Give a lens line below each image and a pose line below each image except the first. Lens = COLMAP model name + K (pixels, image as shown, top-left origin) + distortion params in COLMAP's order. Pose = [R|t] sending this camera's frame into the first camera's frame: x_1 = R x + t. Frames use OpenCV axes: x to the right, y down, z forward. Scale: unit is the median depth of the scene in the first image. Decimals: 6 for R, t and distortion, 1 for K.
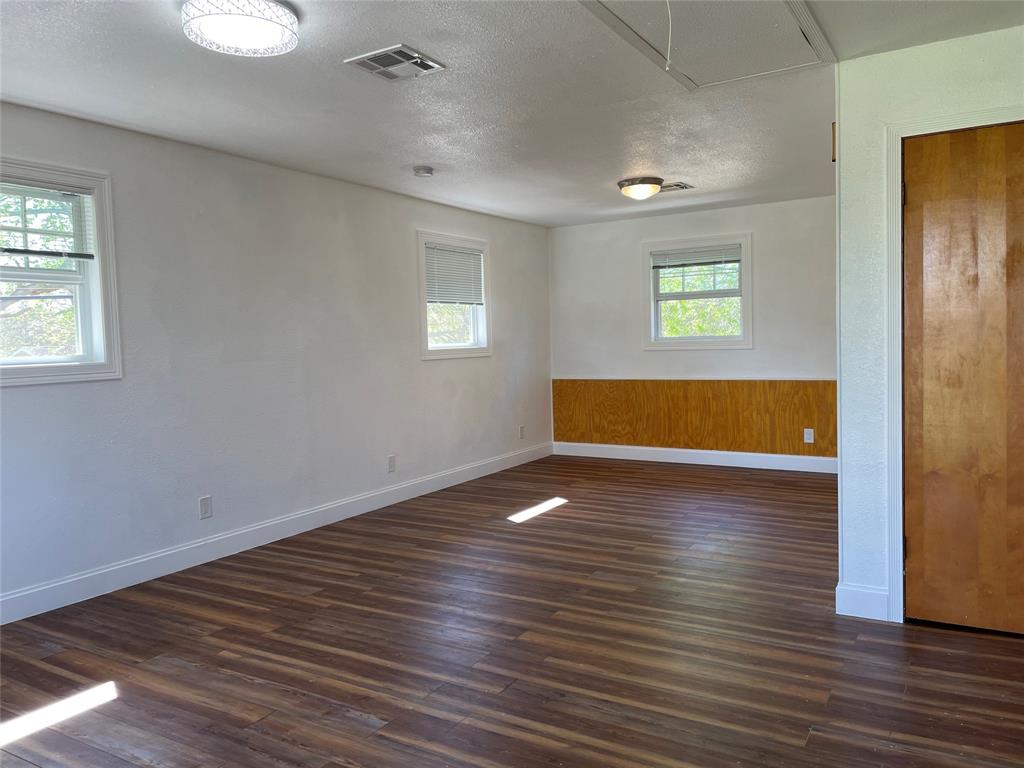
lens RADIAL K [[775.2, 0, 515.7], [0, 775.2, 385.7], [0, 0, 1]] dist [0.072070, -0.092729]
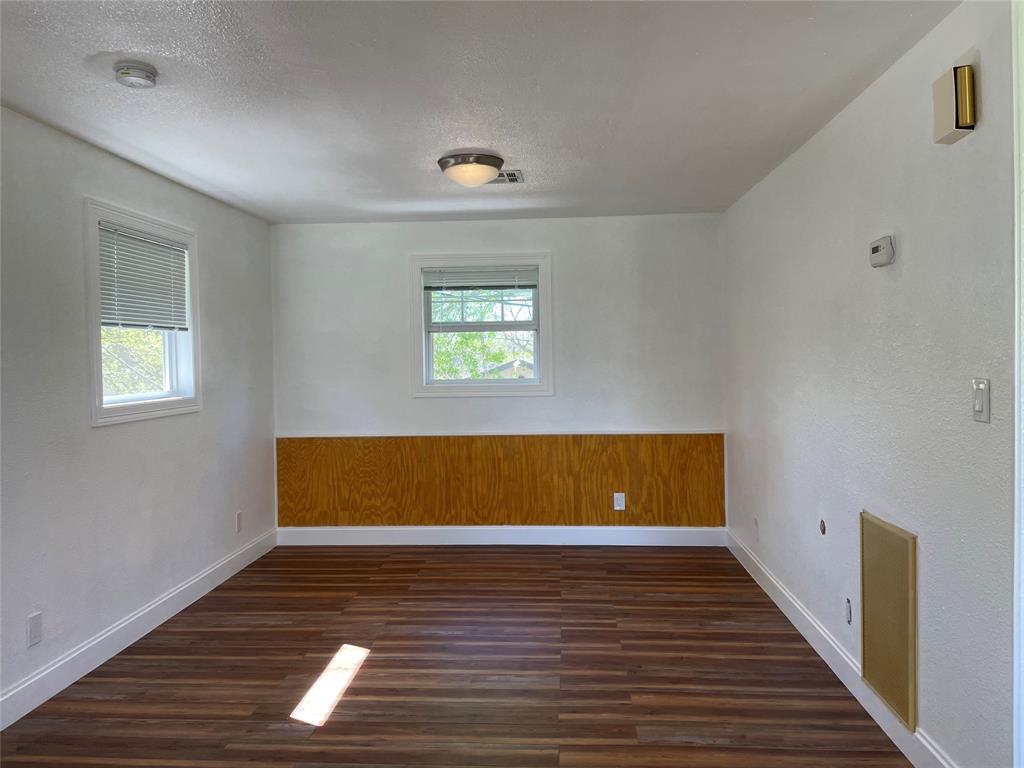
lens RADIAL K [[775.2, 0, 527.4], [0, 775.2, 379.4], [0, 0, 1]] dist [0.072070, -0.092729]
pose [[0.884533, 0.001322, 0.466476, -0.091103], [0.018018, 0.999153, -0.036997, -0.034667], [-0.466130, 0.041130, 0.883760, 0.298495]]
